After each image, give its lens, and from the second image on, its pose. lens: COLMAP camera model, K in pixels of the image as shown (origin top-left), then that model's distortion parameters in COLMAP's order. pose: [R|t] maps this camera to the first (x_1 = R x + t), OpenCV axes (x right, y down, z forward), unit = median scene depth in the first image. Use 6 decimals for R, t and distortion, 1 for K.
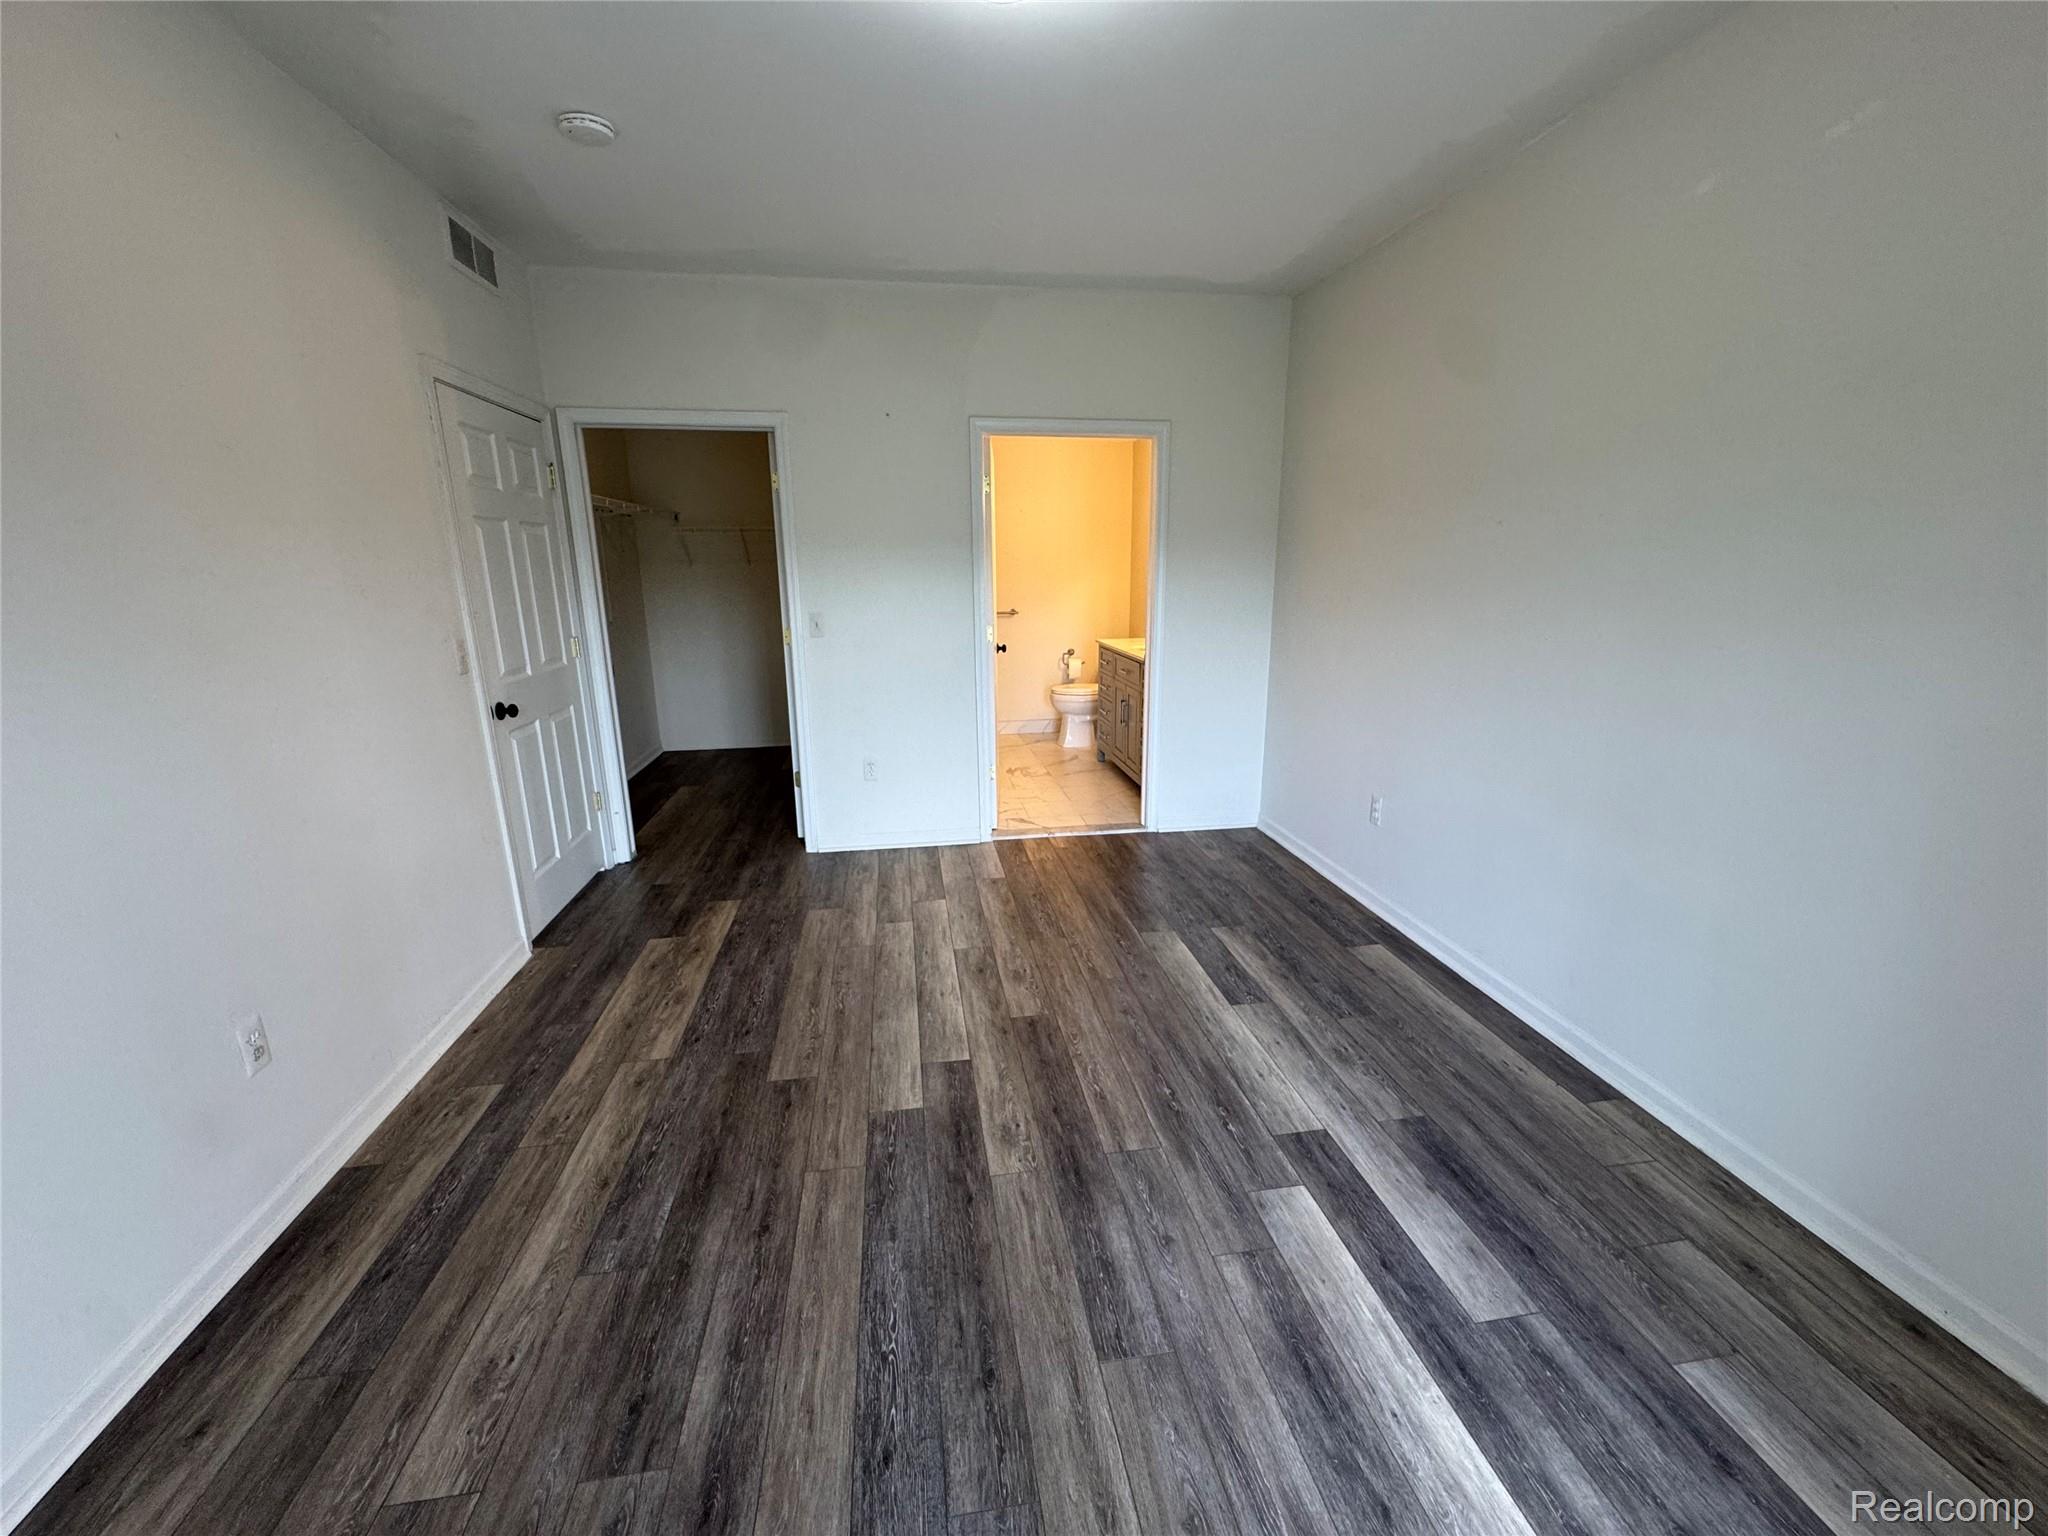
lens RADIAL K [[817.5, 0, 1019.7], [0, 817.5, 769.6], [0, 0, 1]] dist [-0.005361, 0.000752]
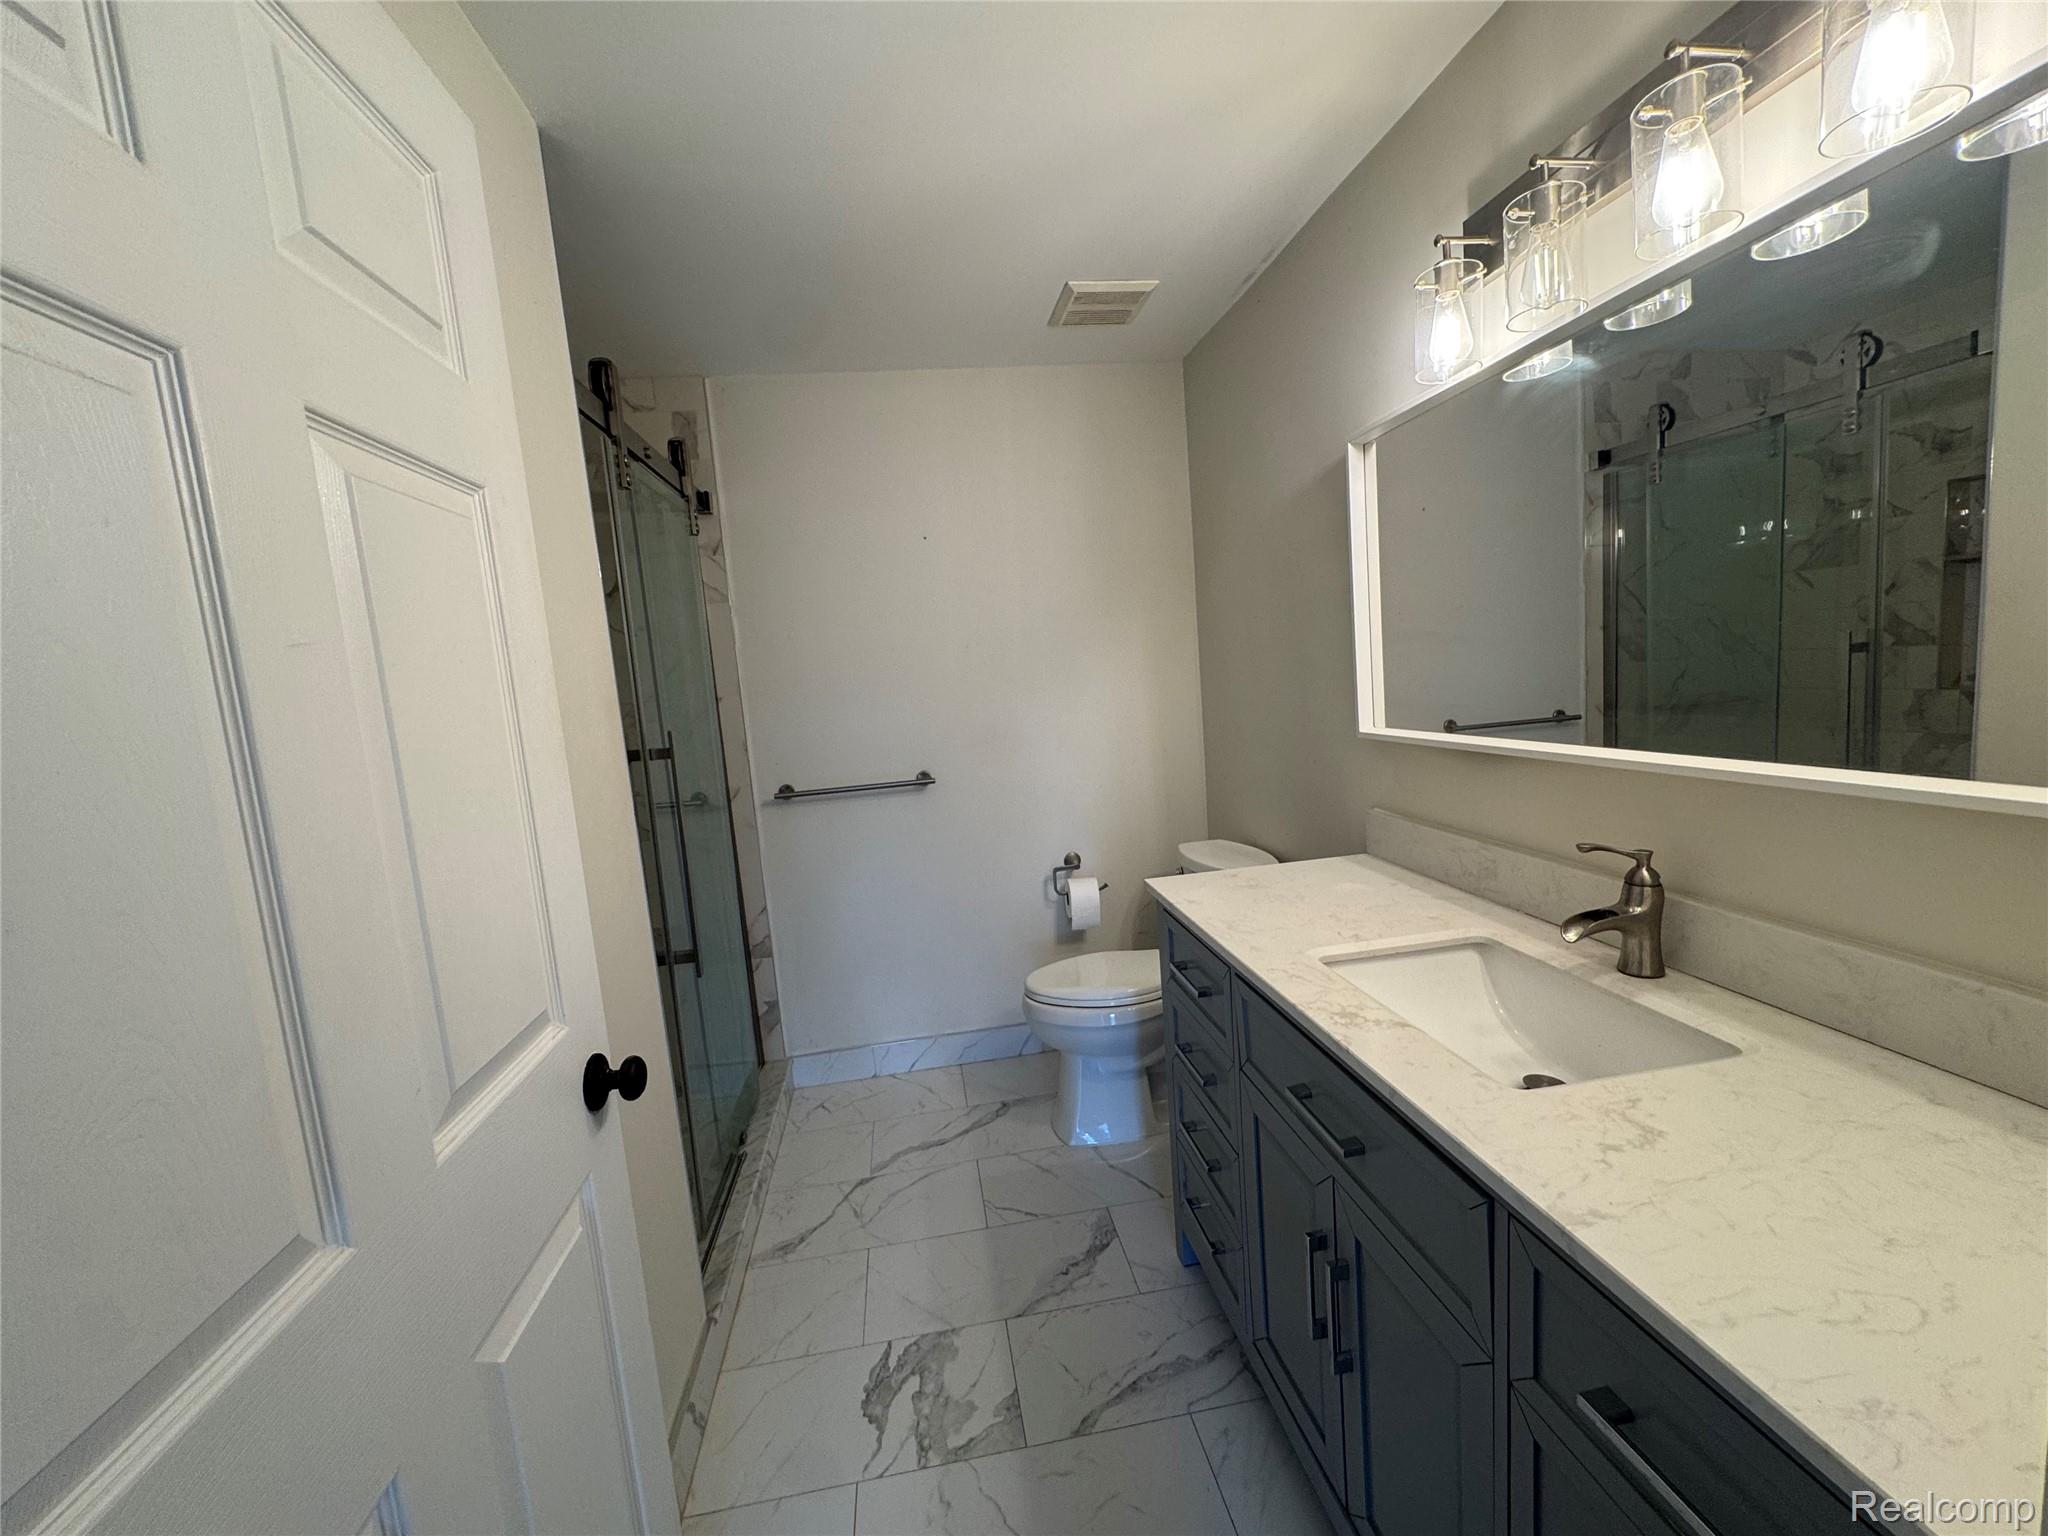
lens RADIAL K [[817.5, 0, 1022.9], [0, 817.5, 763.5], [0, 0, 1]] dist [-0.005361, 0.000752]
pose [[0.997912, -0.064446, -0.004293, 0.044949], [0.063372, 0.989789, -0.127676, -0.148464], [0.012478, 0.127138, 0.991807, 0.605404]]
